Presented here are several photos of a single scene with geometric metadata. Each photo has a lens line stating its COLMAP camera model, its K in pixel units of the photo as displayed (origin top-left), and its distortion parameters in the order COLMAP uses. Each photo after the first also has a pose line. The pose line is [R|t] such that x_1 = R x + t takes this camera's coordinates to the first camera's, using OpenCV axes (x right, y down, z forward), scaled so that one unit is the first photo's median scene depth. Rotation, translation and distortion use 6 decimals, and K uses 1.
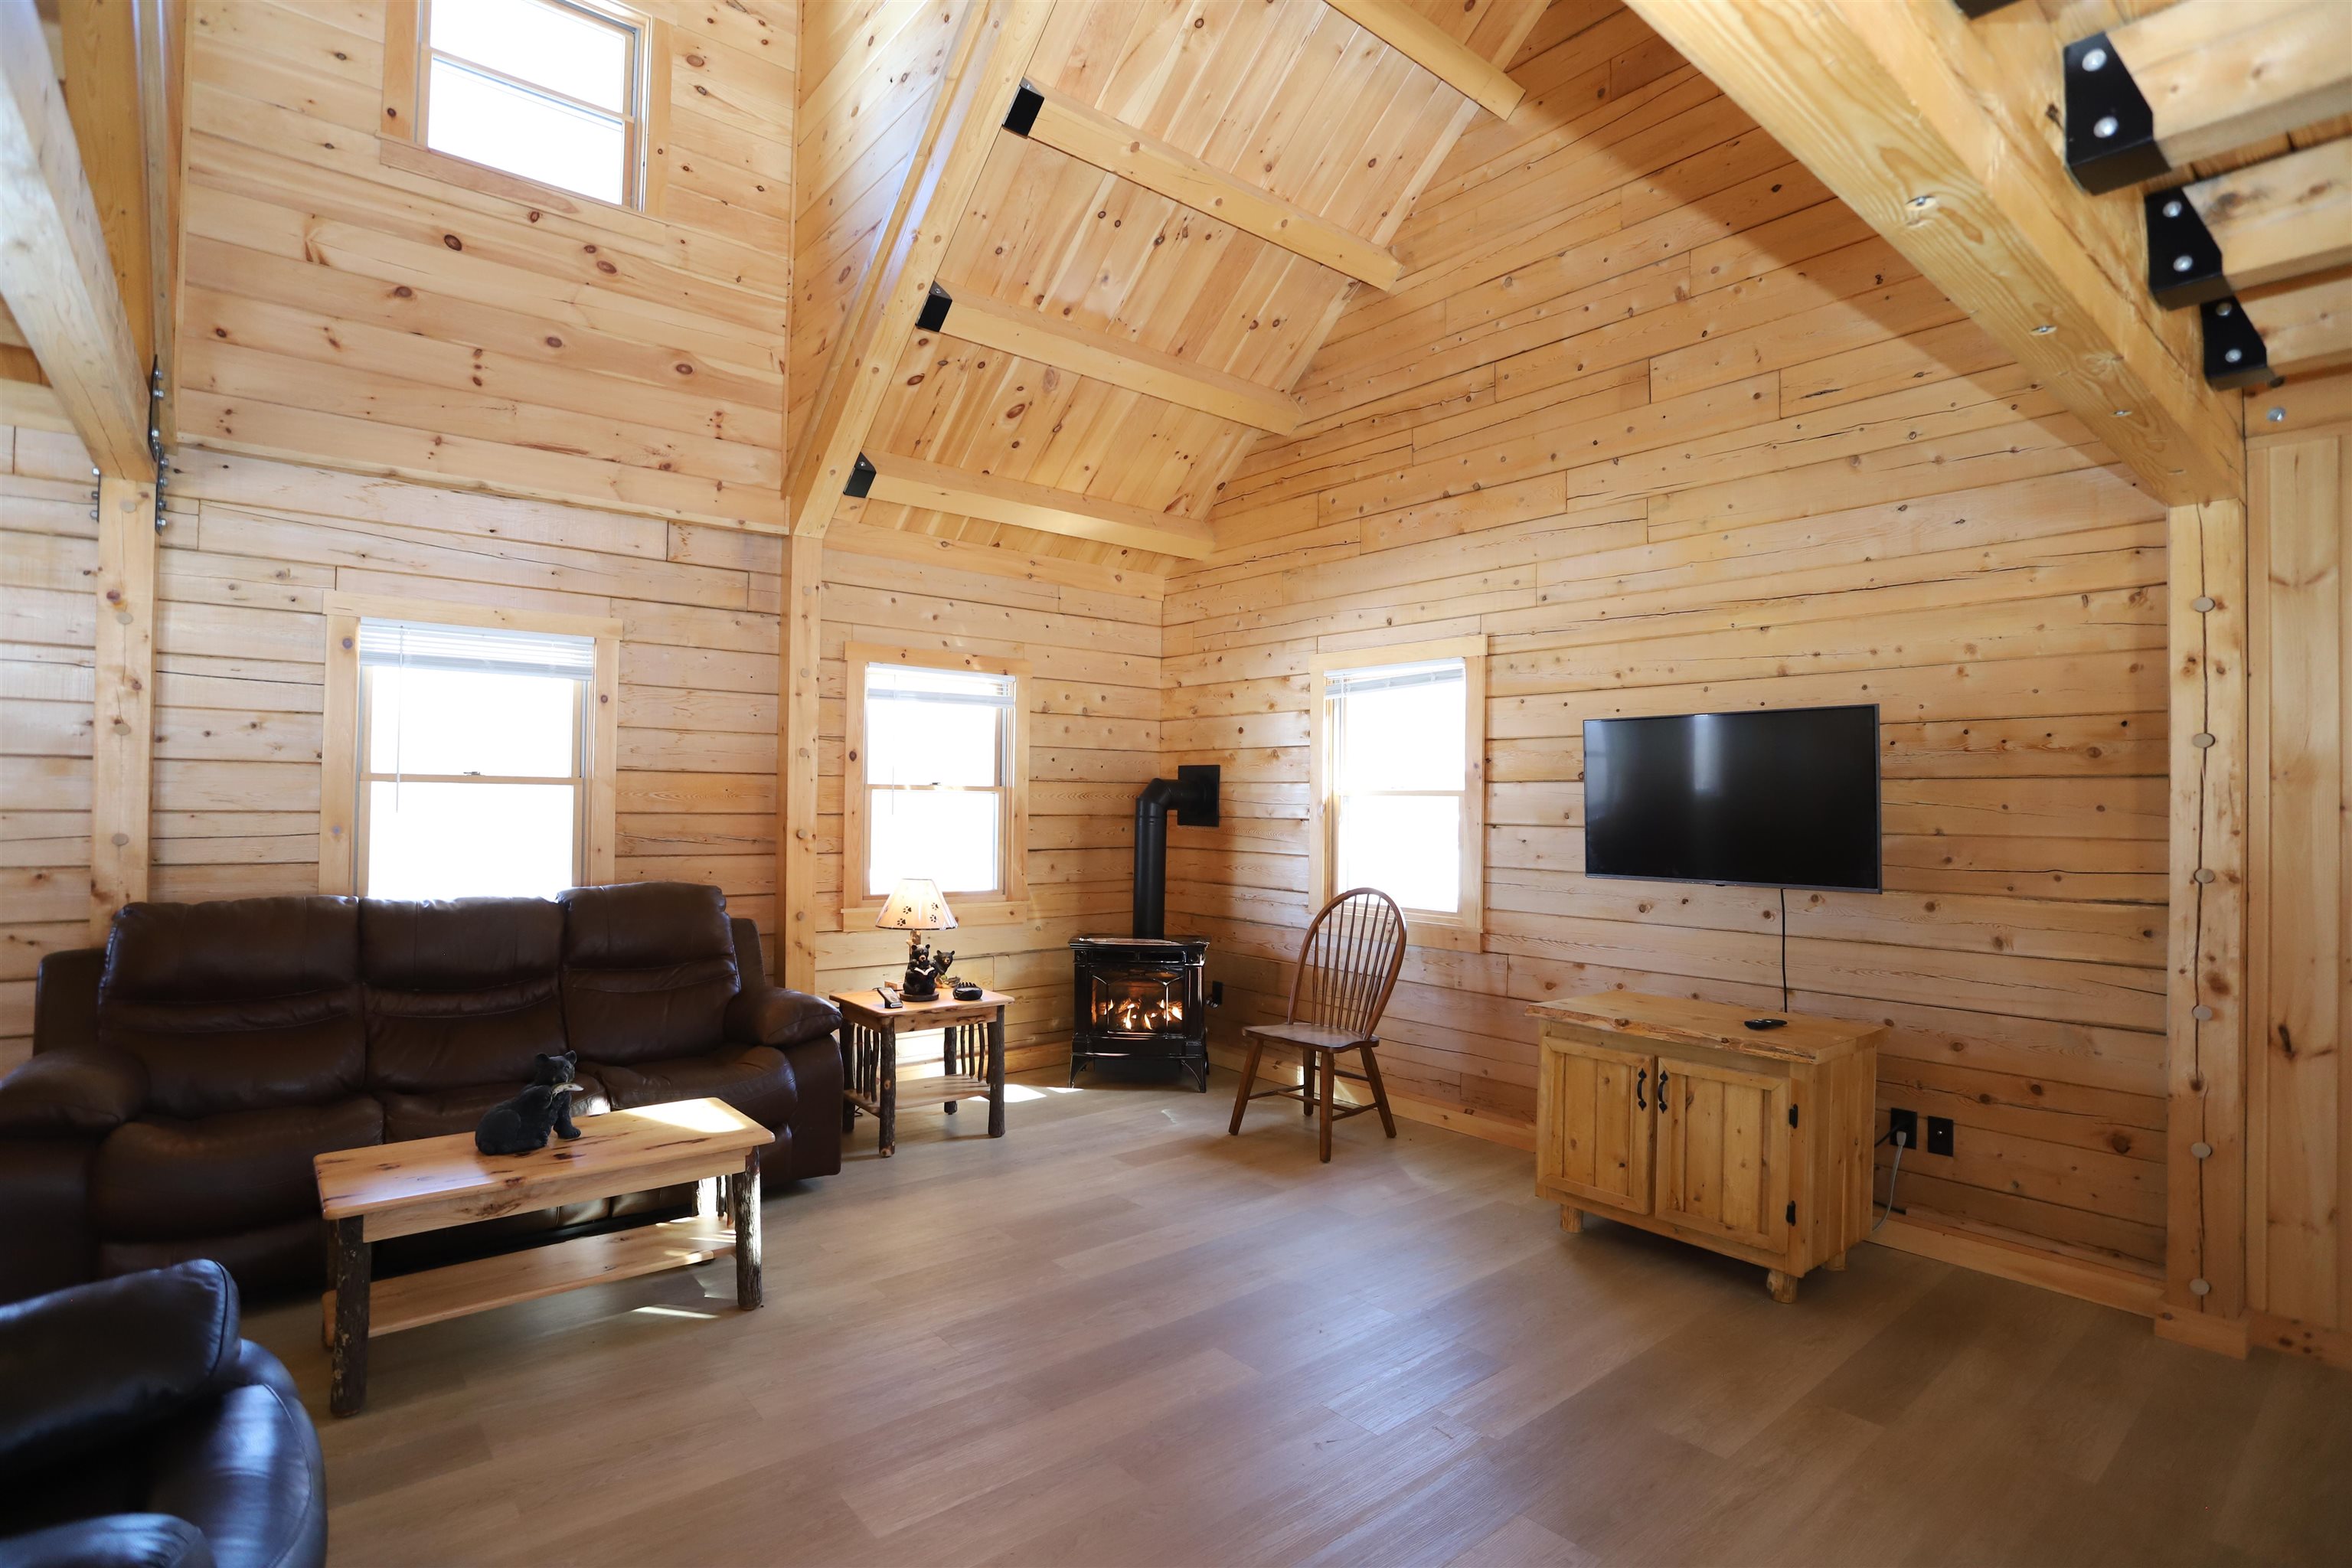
lens RADIAL K [[1129.7, 0, 1174.3], [0, 1129.7, 797.1], [0, 0, 1]] dist [-0.021253, 0.001850]
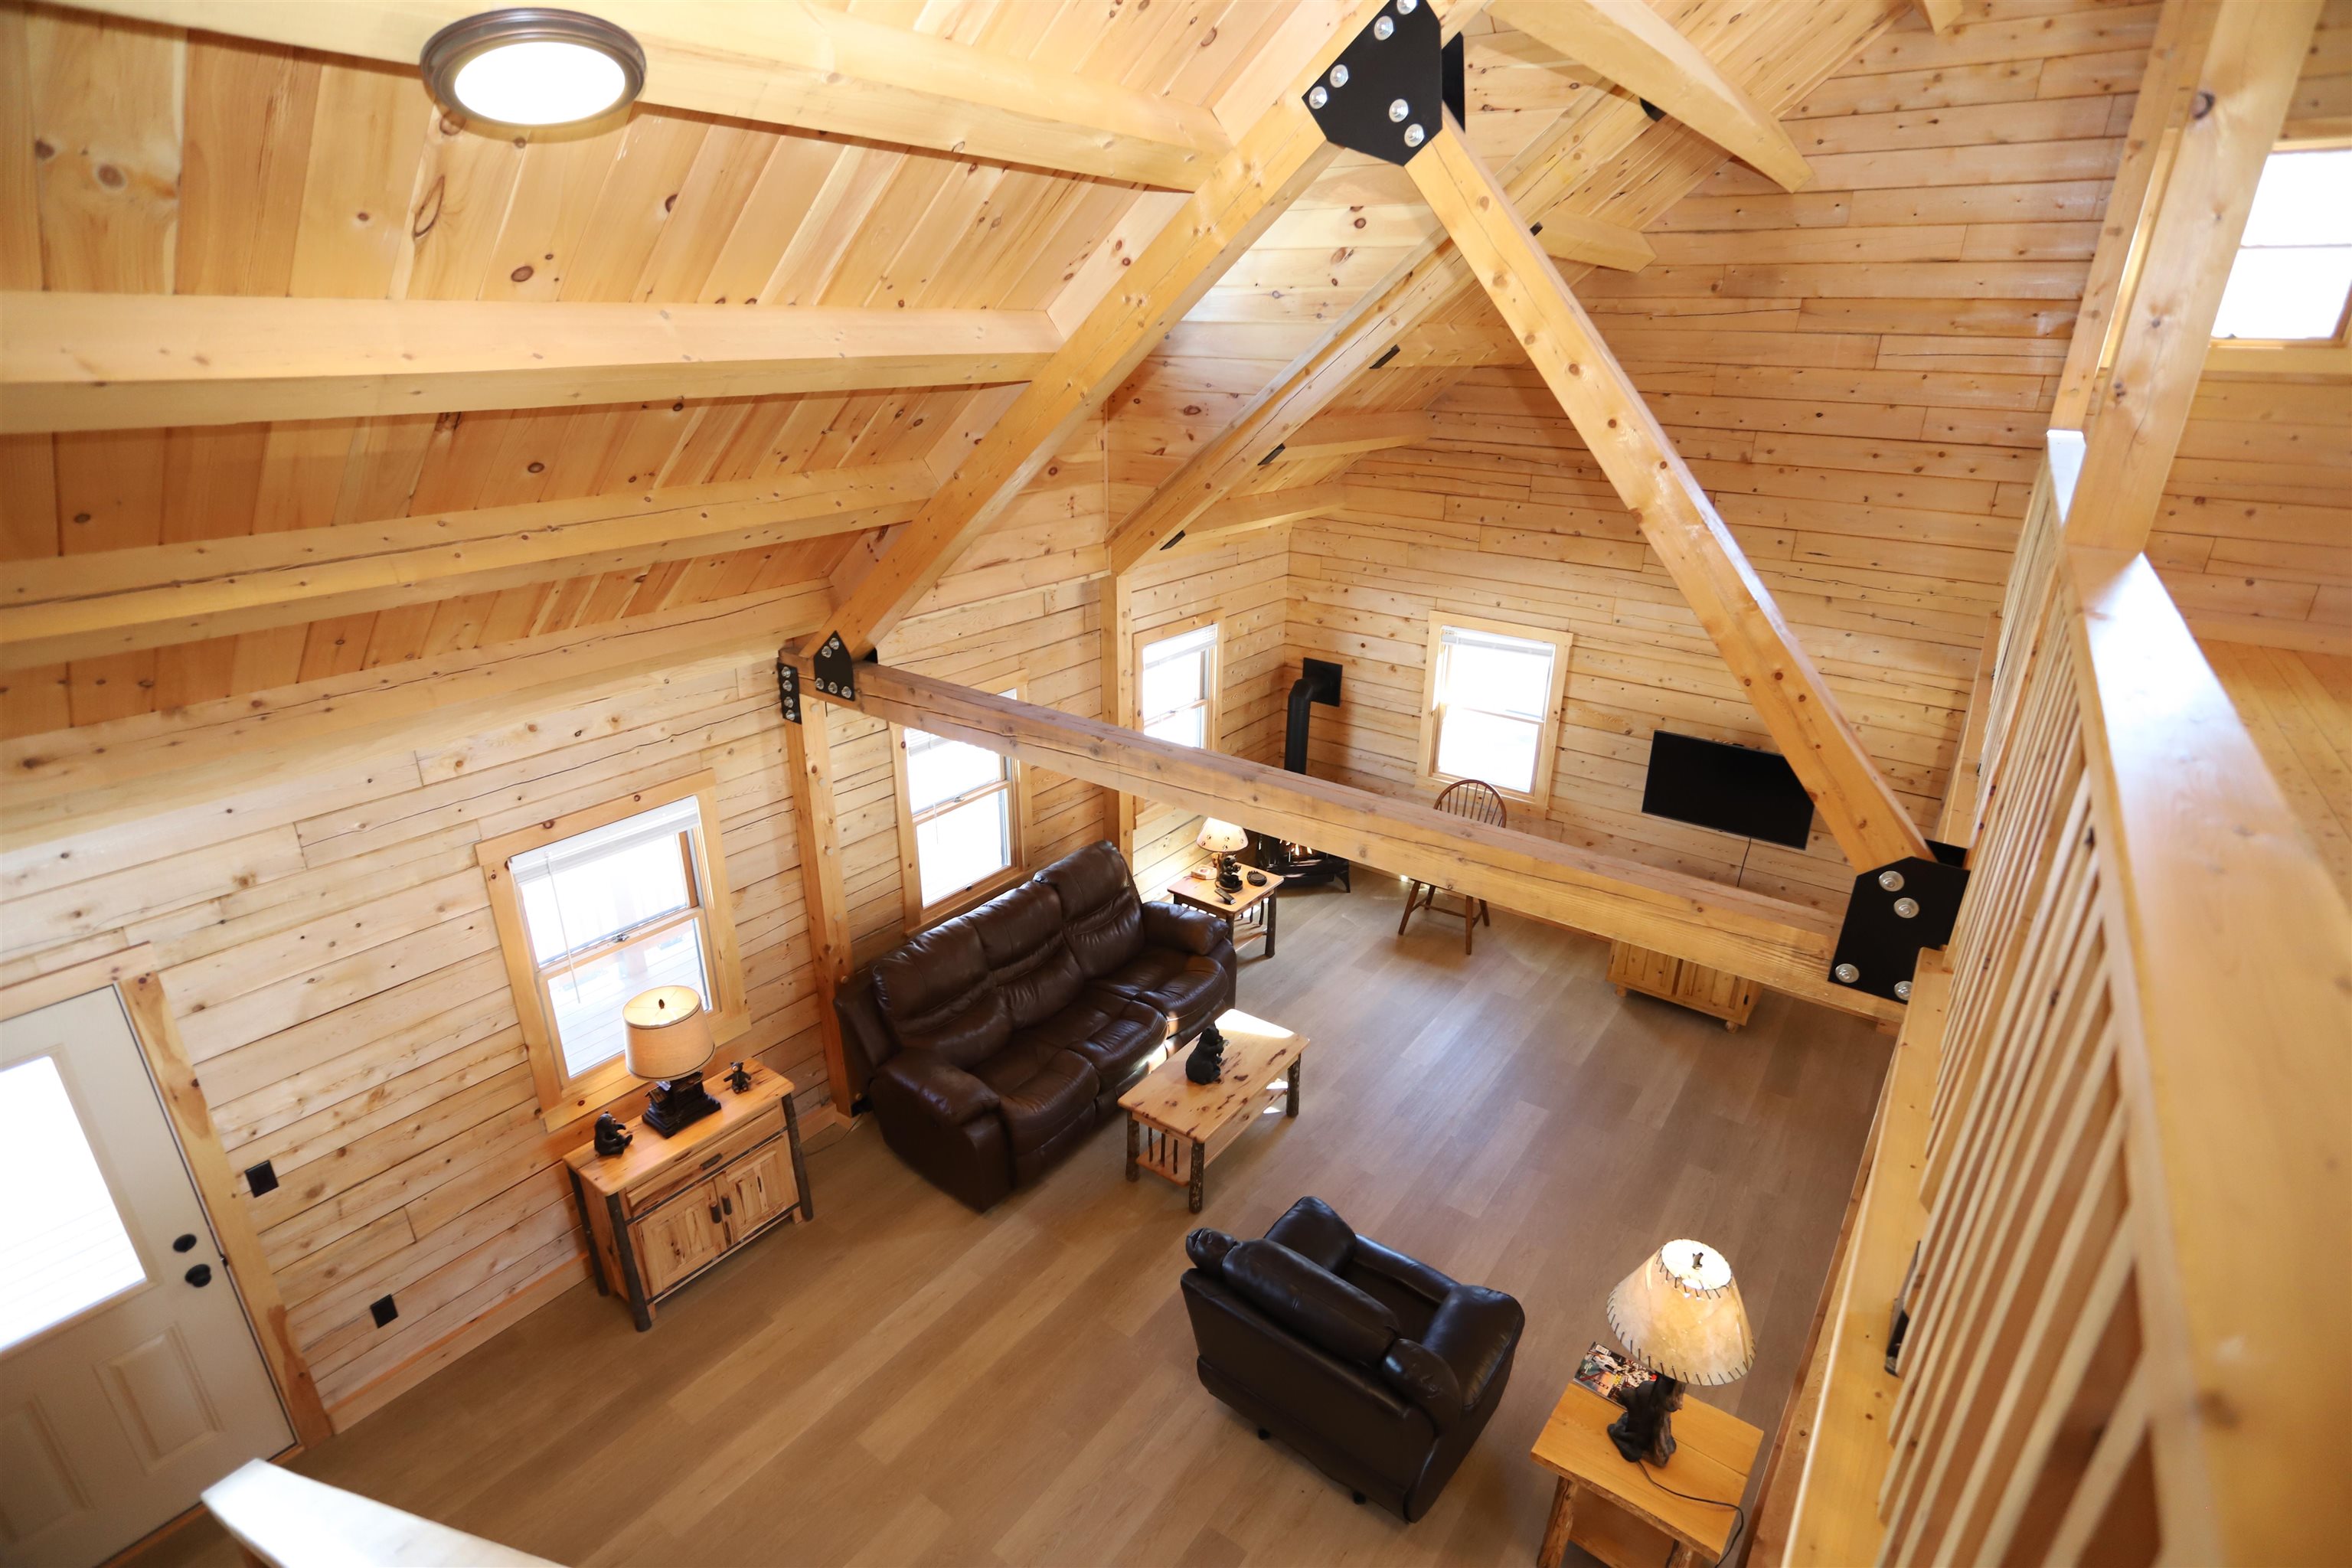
lens RADIAL K [[1129.7, 0, 1170.0], [0, 1129.7, 765.9], [0, 0, 1]] dist [-0.021253, 0.001850]
pose [[0.966928, -0.092641, 0.237629, -0.652416], [-0.004257, 0.925709, 0.378212, -0.563744], [-0.255013, -0.366716, 0.894700, -0.318778]]
